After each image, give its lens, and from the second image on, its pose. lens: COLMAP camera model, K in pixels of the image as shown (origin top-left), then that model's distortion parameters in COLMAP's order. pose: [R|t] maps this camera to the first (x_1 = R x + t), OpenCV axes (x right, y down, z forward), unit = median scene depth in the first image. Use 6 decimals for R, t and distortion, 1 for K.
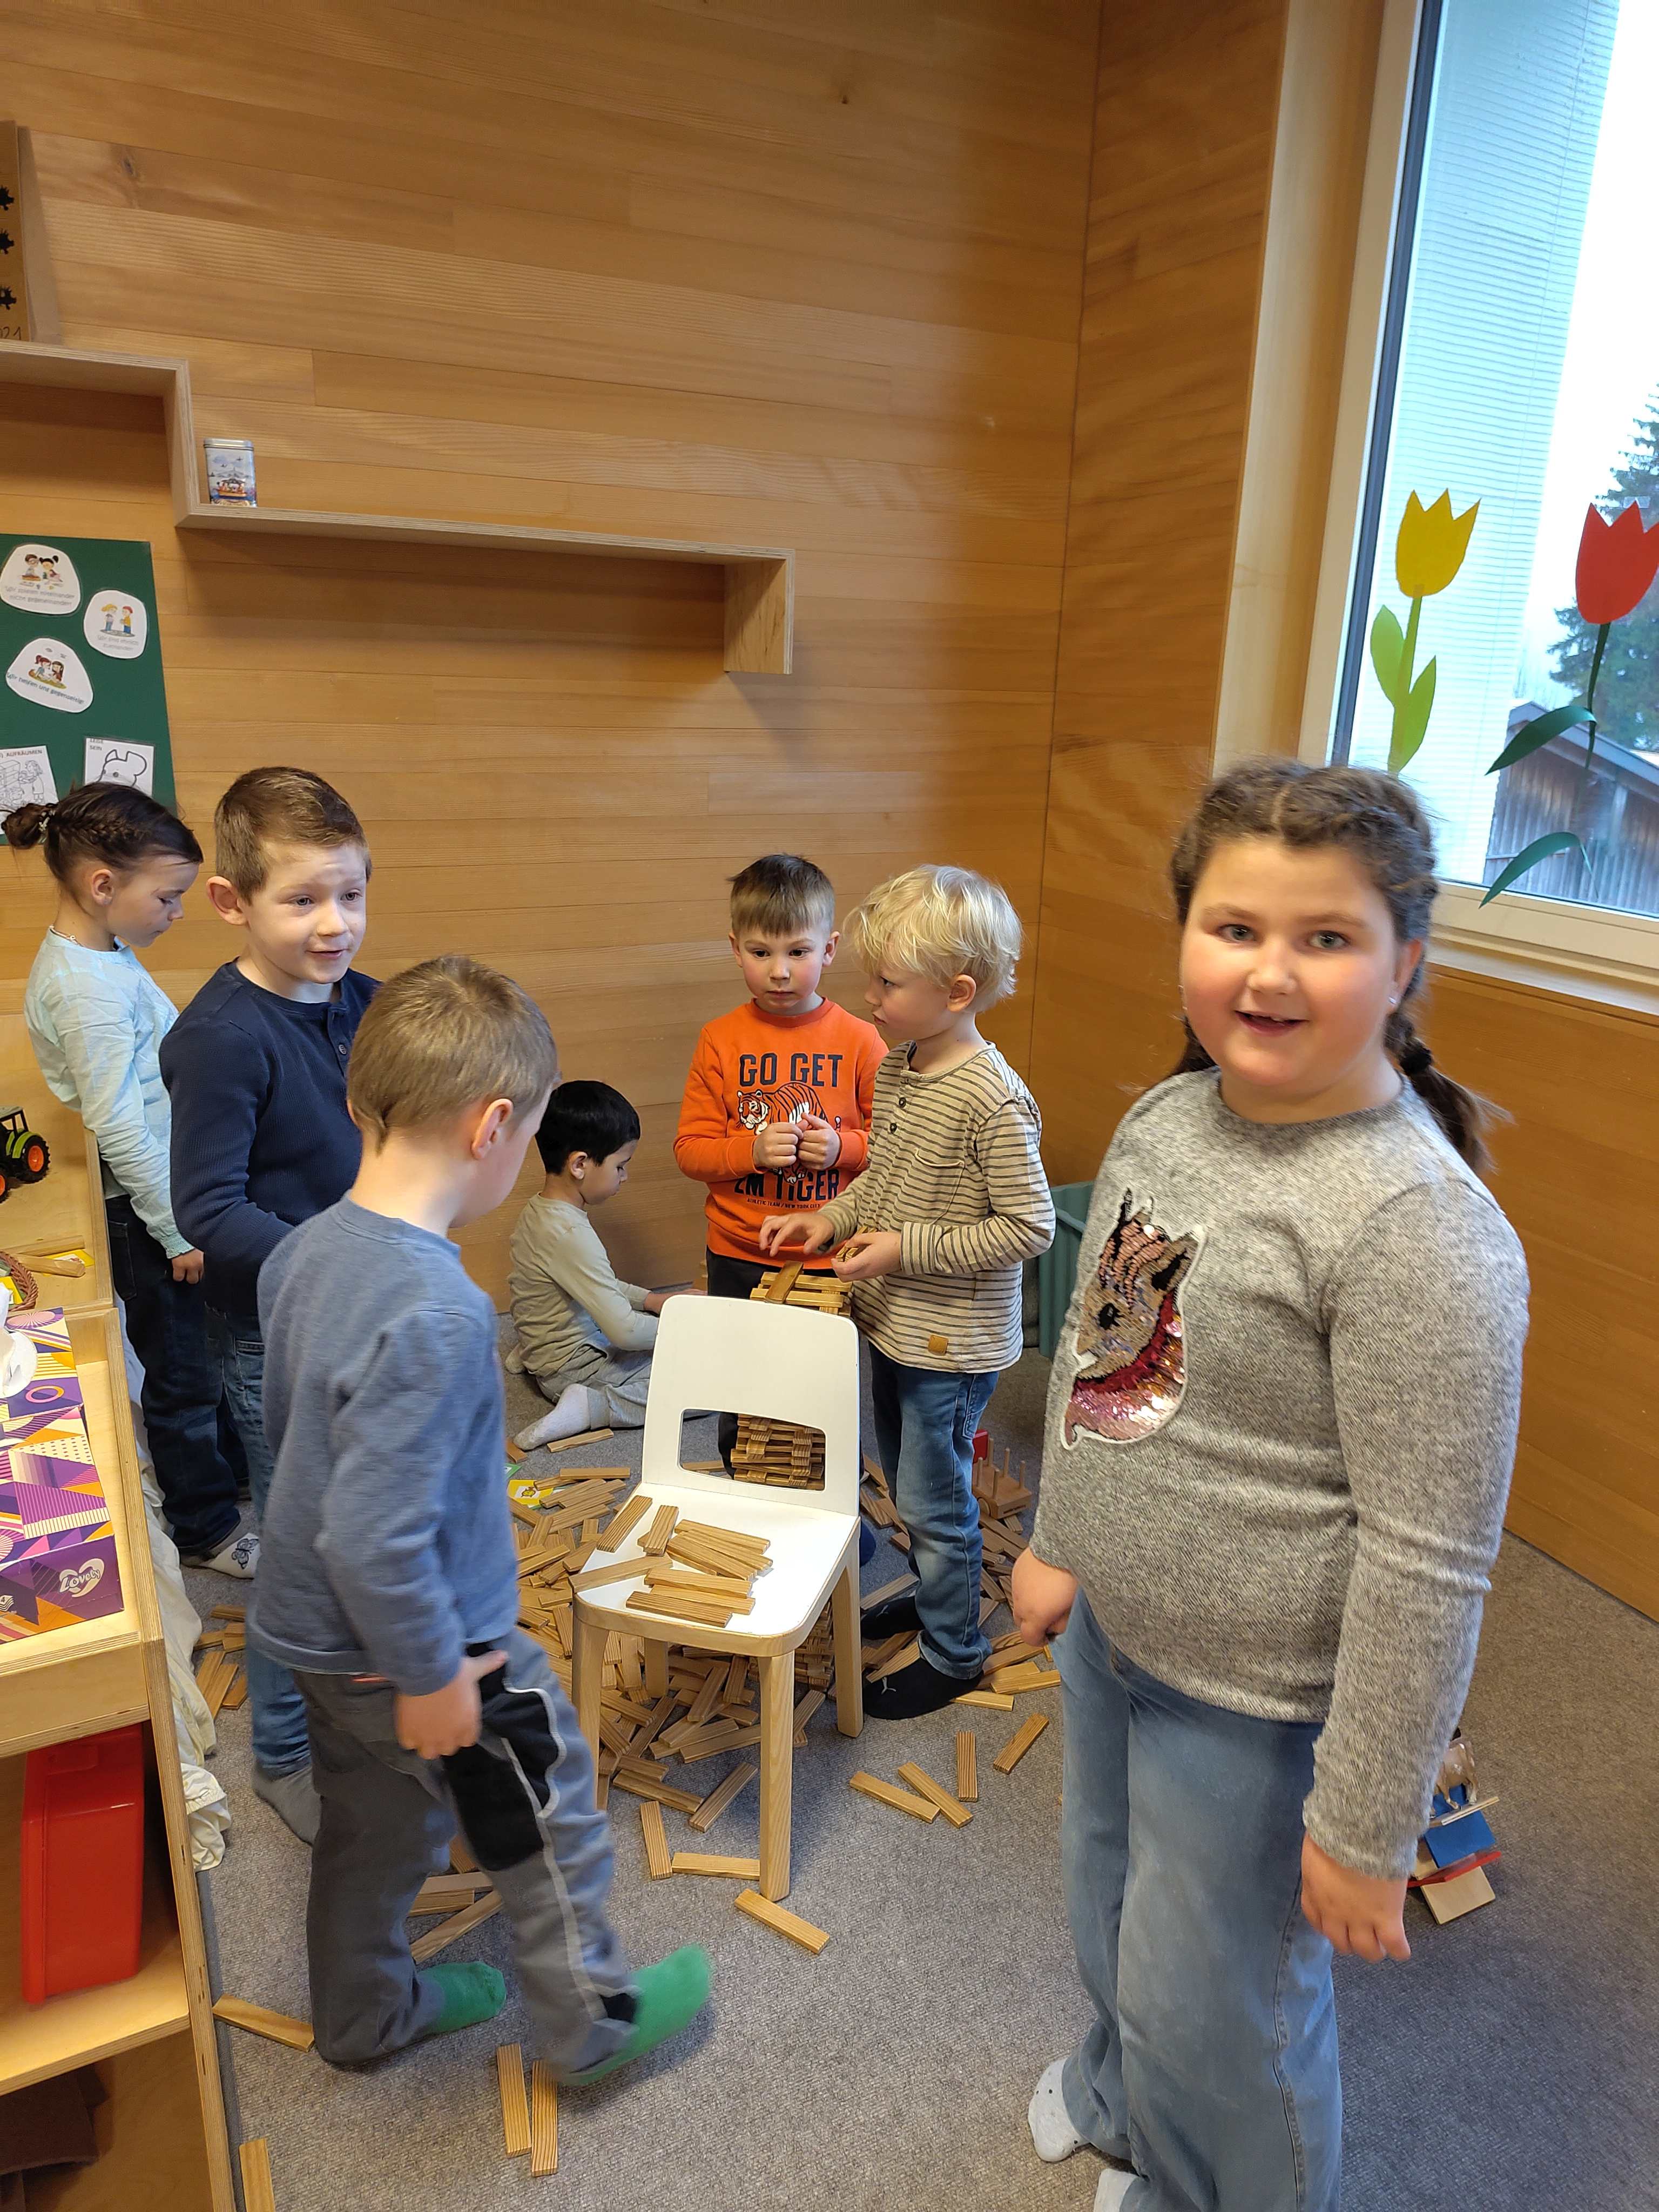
lens RADIAL K [[1536.6, 0, 846.1], [0, 1536.6, 1115.0], [0, 0, 1]] dist [0.046787, -0.044788]
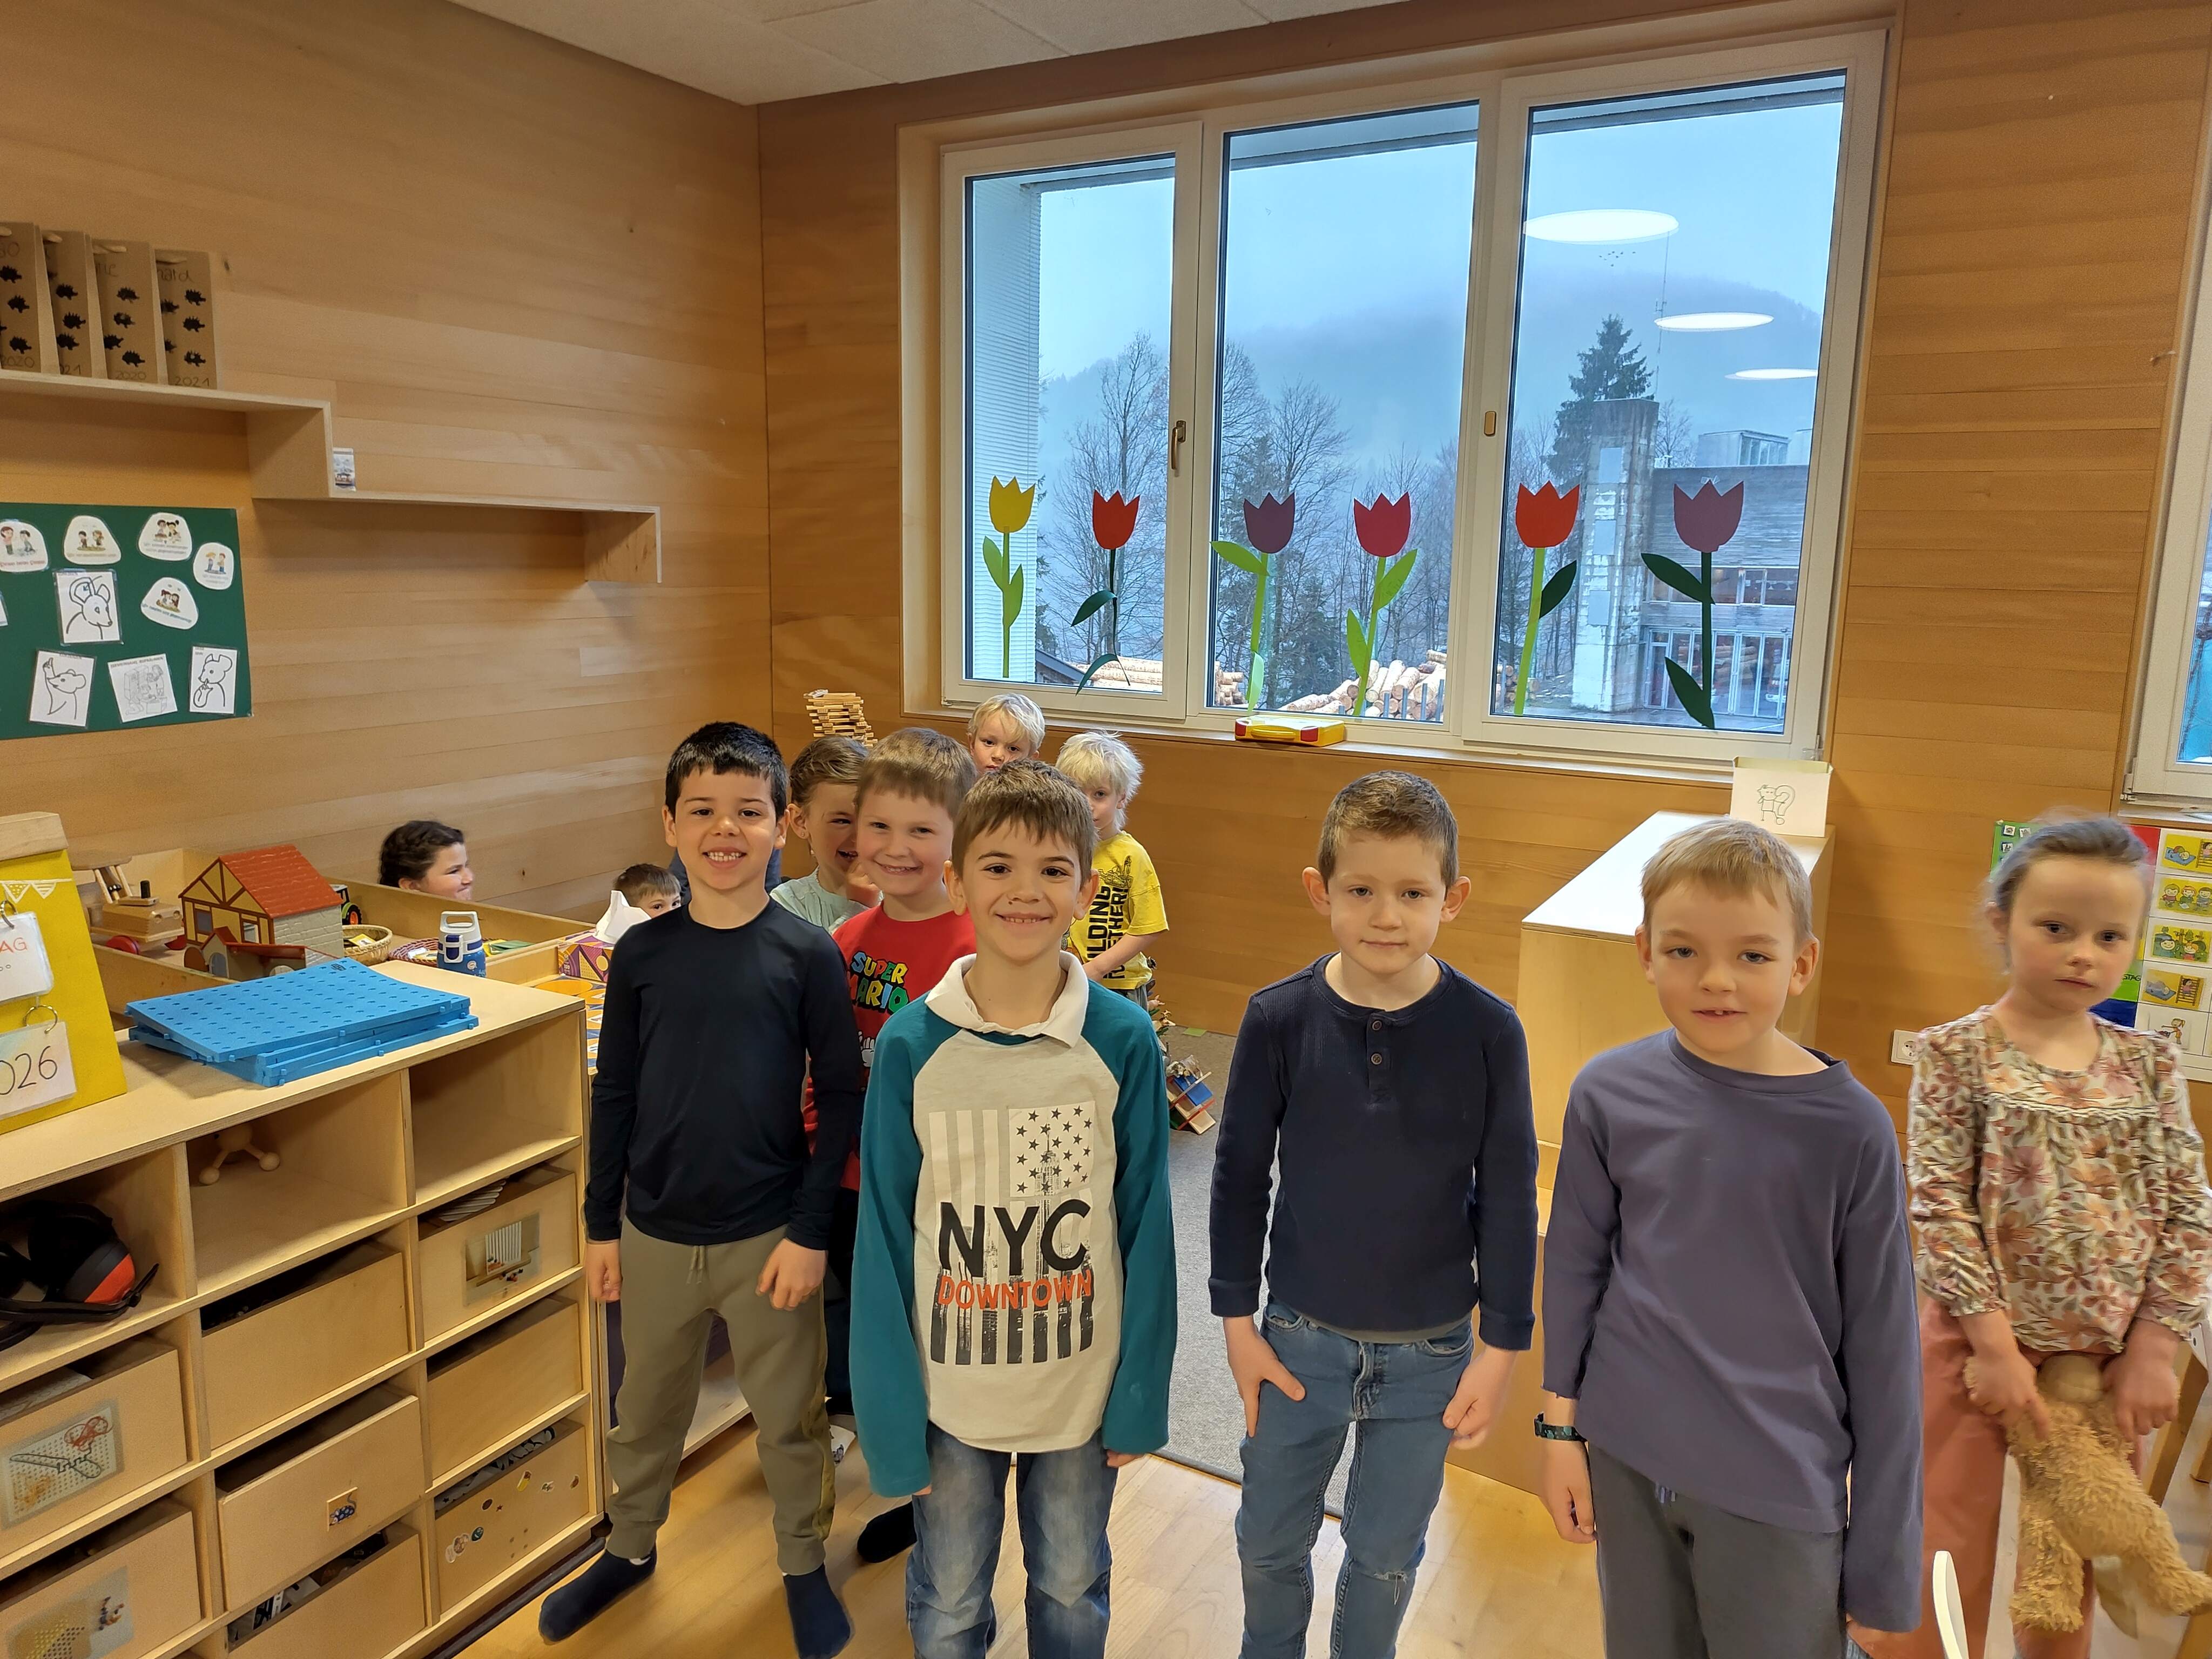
lens RADIAL K [[1536.6, 0, 1099.2], [0, 1536.6, 820.2], [0, 0, 1]] dist [0.046787, -0.044788]
pose [[0.835707, -0.115929, 0.536800, -0.555361], [0.169716, 0.984137, -0.051682, 0.113176], [-0.522293, 0.134295, 0.842125, -0.544041]]
